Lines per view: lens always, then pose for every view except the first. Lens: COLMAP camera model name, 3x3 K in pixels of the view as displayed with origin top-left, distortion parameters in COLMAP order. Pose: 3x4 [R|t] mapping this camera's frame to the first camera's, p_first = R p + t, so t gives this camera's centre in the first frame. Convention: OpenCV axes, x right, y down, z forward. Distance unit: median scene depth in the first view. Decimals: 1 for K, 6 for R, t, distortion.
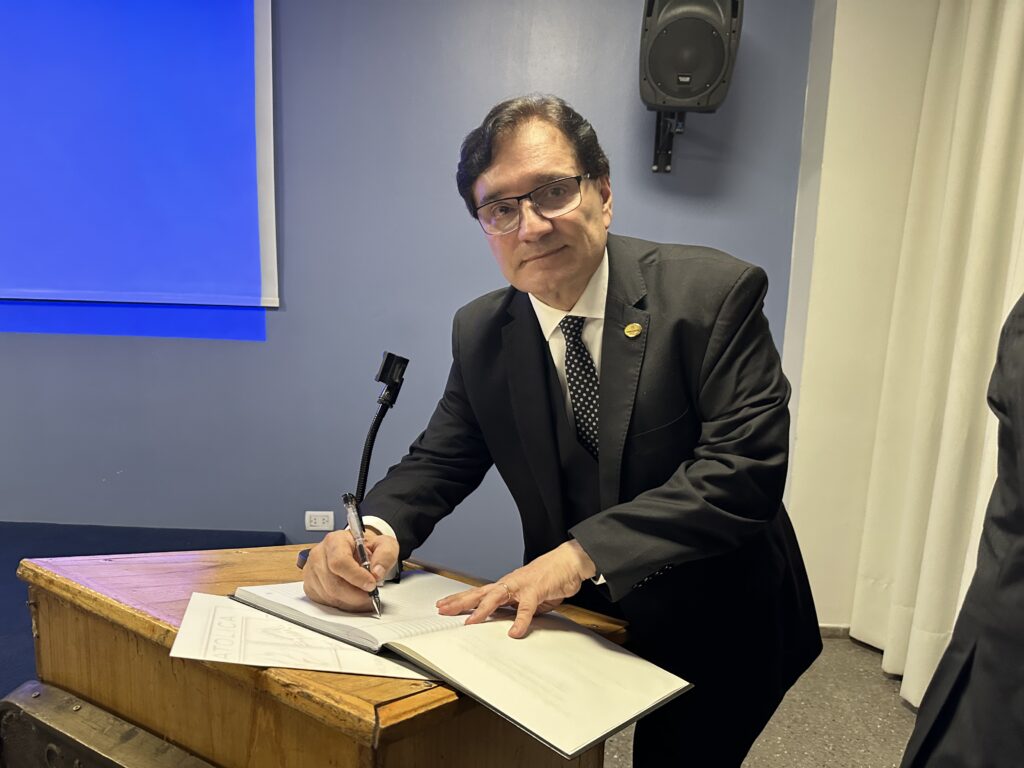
lens RADIAL K [[725.6, 0, 514.3], [0, 725.6, 381.8], [0, 0, 1]] dist [-0.002937, -0.001288]
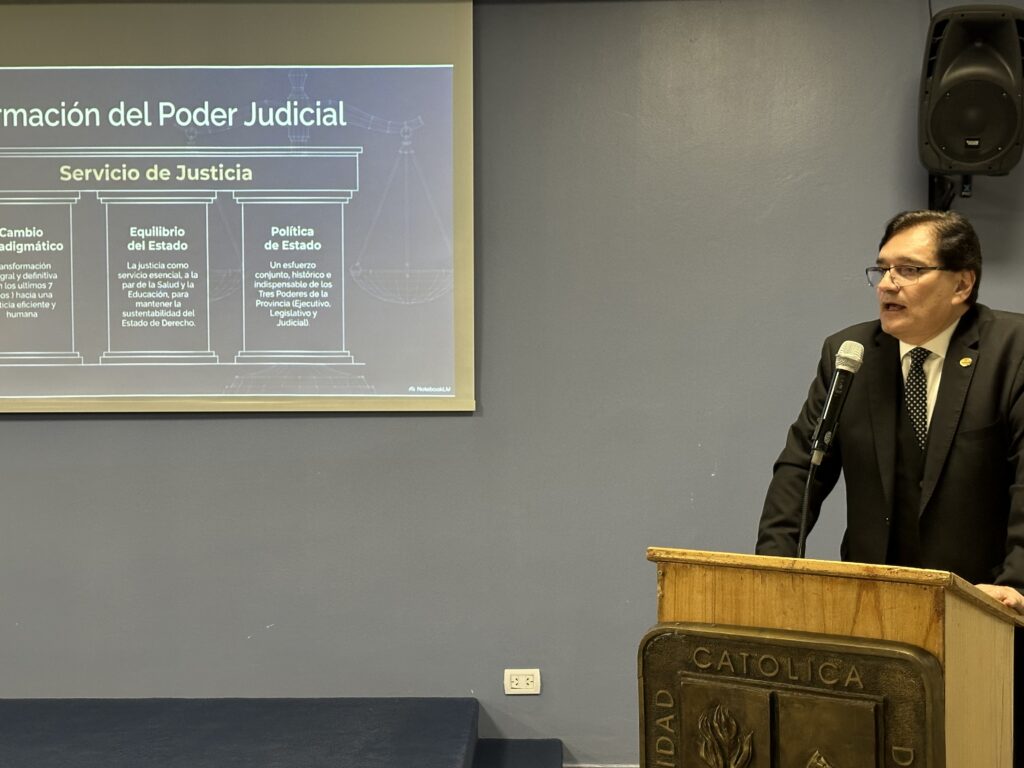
lens RADIAL K [[1415.6, 0, 511.6], [0, 1415.6, 385.4], [0, 0, 1]] dist [0.097859, 0.000000]
pose [[0.999227, -0.036773, -0.013932, -0.332769], [0.034575, 0.990349, -0.134211, 0.108751], [0.018733, 0.133626, 0.990855, -0.763230]]
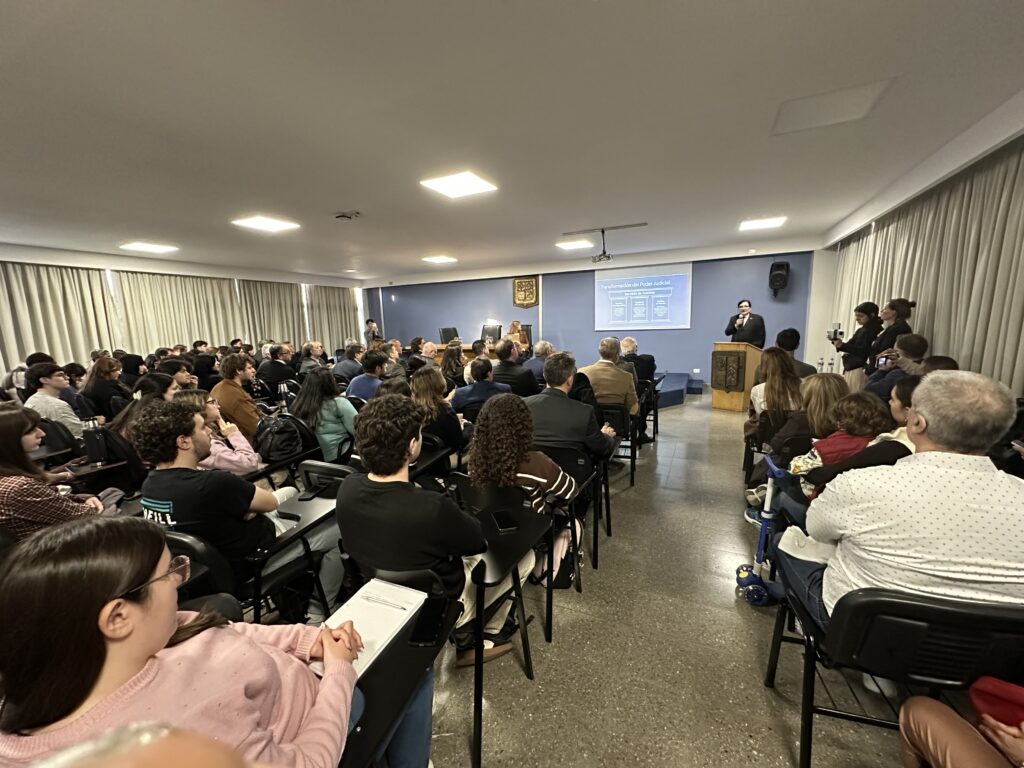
lens RADIAL K [[405.8, 0, 512.2], [0, 405.8, 384.3], [0, 0, 1]] dist [-0.000453, -0.000006]
pose [[0.906945, 0.002307, -0.421242, -0.327885], [-0.002380, 0.999997, 0.000352, 0.391981], [0.421242, 0.000683, 0.906948, -2.864279]]
